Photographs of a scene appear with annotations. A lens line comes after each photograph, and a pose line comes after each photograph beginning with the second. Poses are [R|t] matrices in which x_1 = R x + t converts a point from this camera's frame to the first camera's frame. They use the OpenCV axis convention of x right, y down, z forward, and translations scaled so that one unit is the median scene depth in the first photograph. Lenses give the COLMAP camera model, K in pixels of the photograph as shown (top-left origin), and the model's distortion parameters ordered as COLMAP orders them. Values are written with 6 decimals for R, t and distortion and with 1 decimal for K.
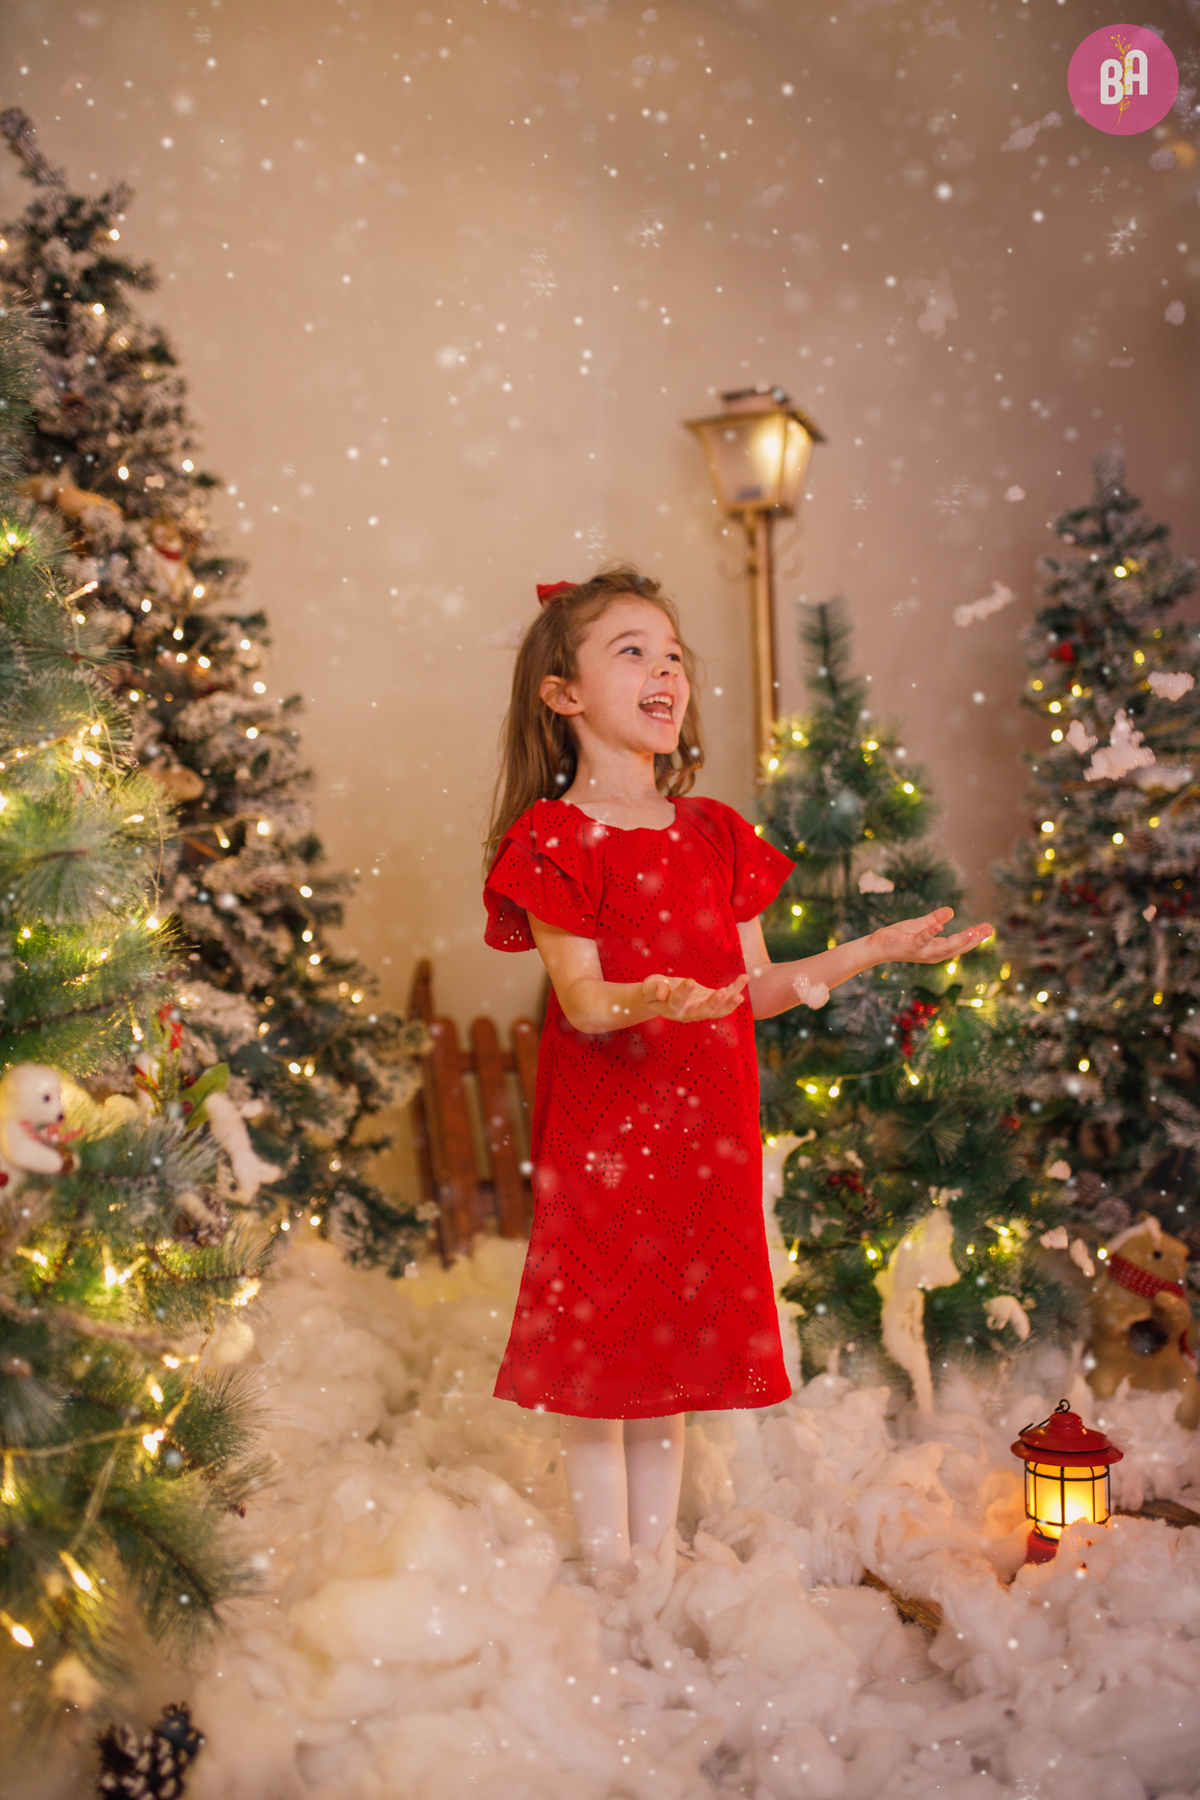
lens RADIAL K [[1722.8, 0, 600.0], [0, 1722.8, 900.0], [0, 0, 1]] dist [-0.003779, 0.004296]
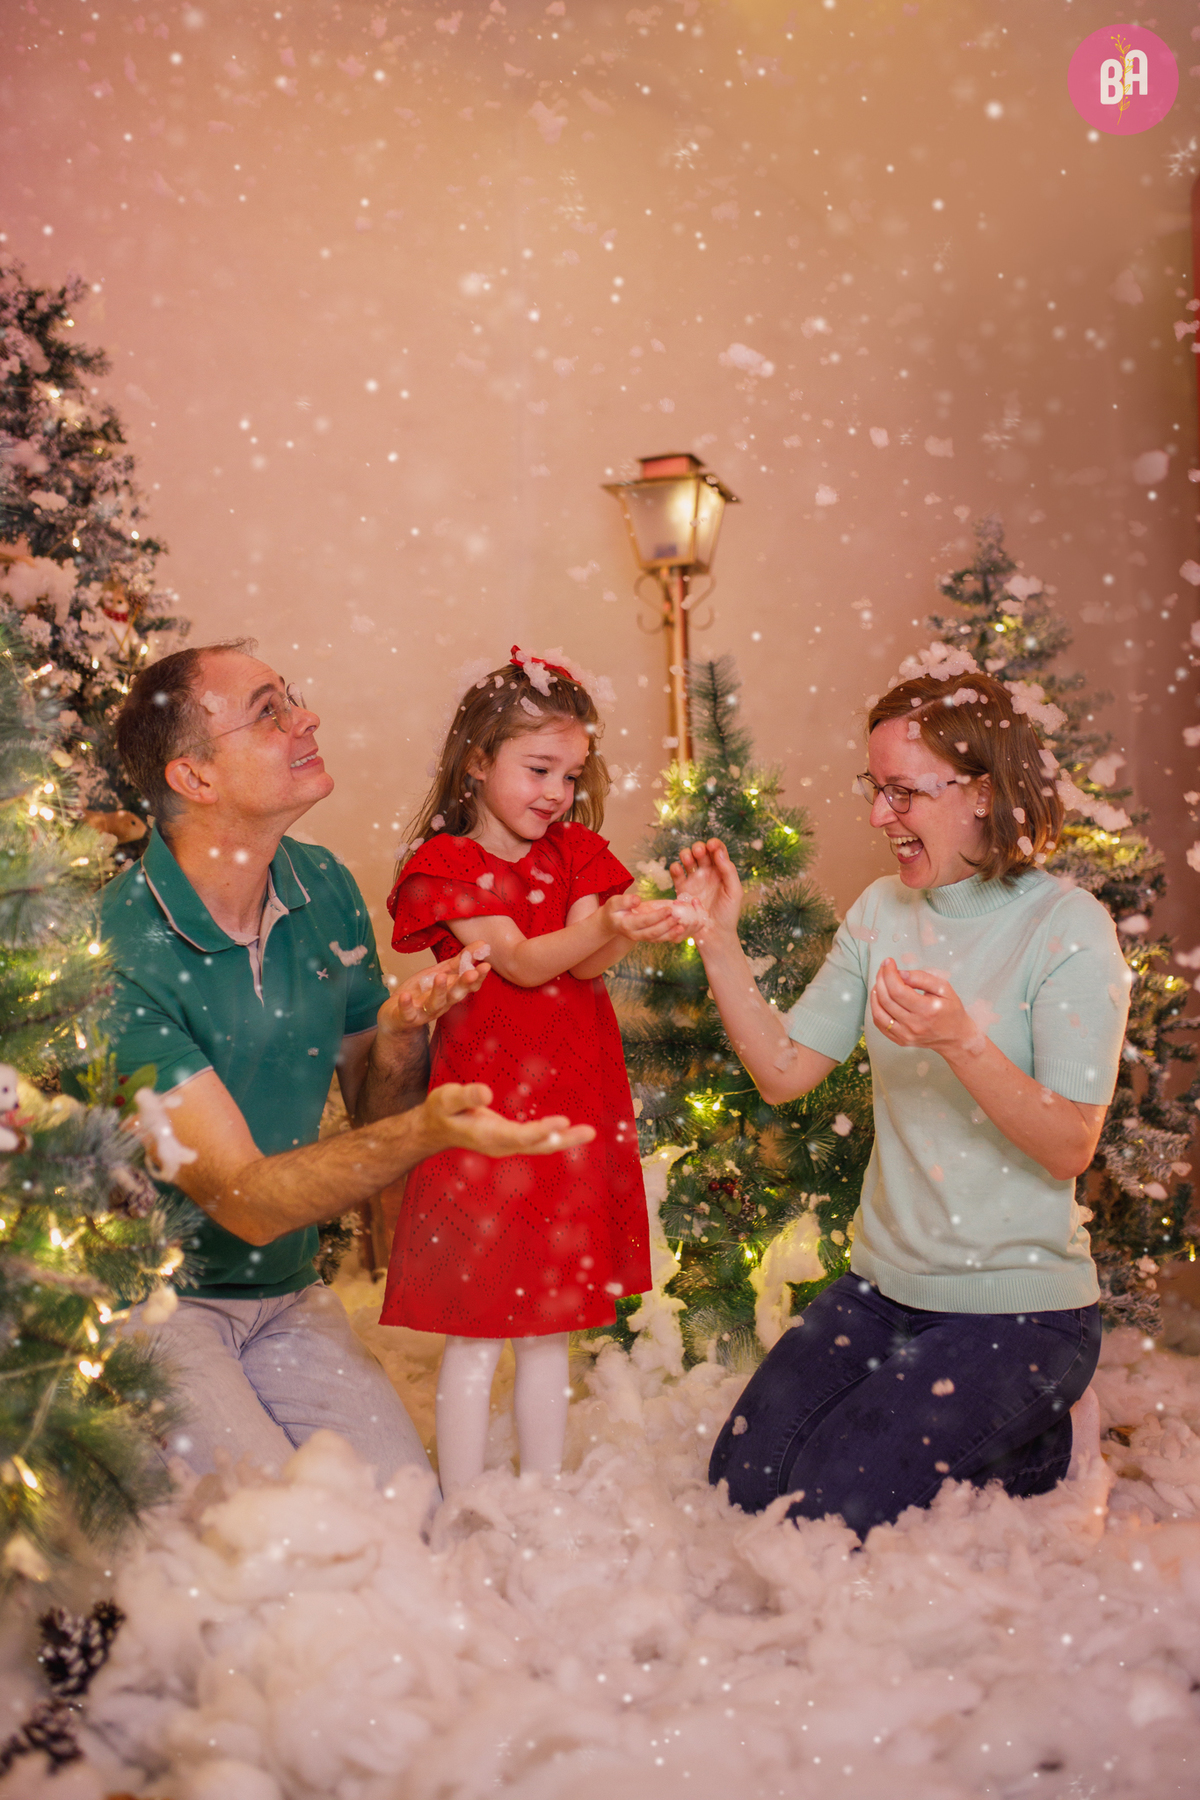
lens RADIAL K [[1847.0, 0, 585.7], [0, 1847.0, 856.3], [0, 0, 1]] dist [0.000837, 0.026811]
pose [[0.999999, -0.001584, -0.000182, 0.079289], [0.001574, 0.998982, -0.045090, 0.007194], [0.000253, 0.045090, 0.998983, -0.275765]]
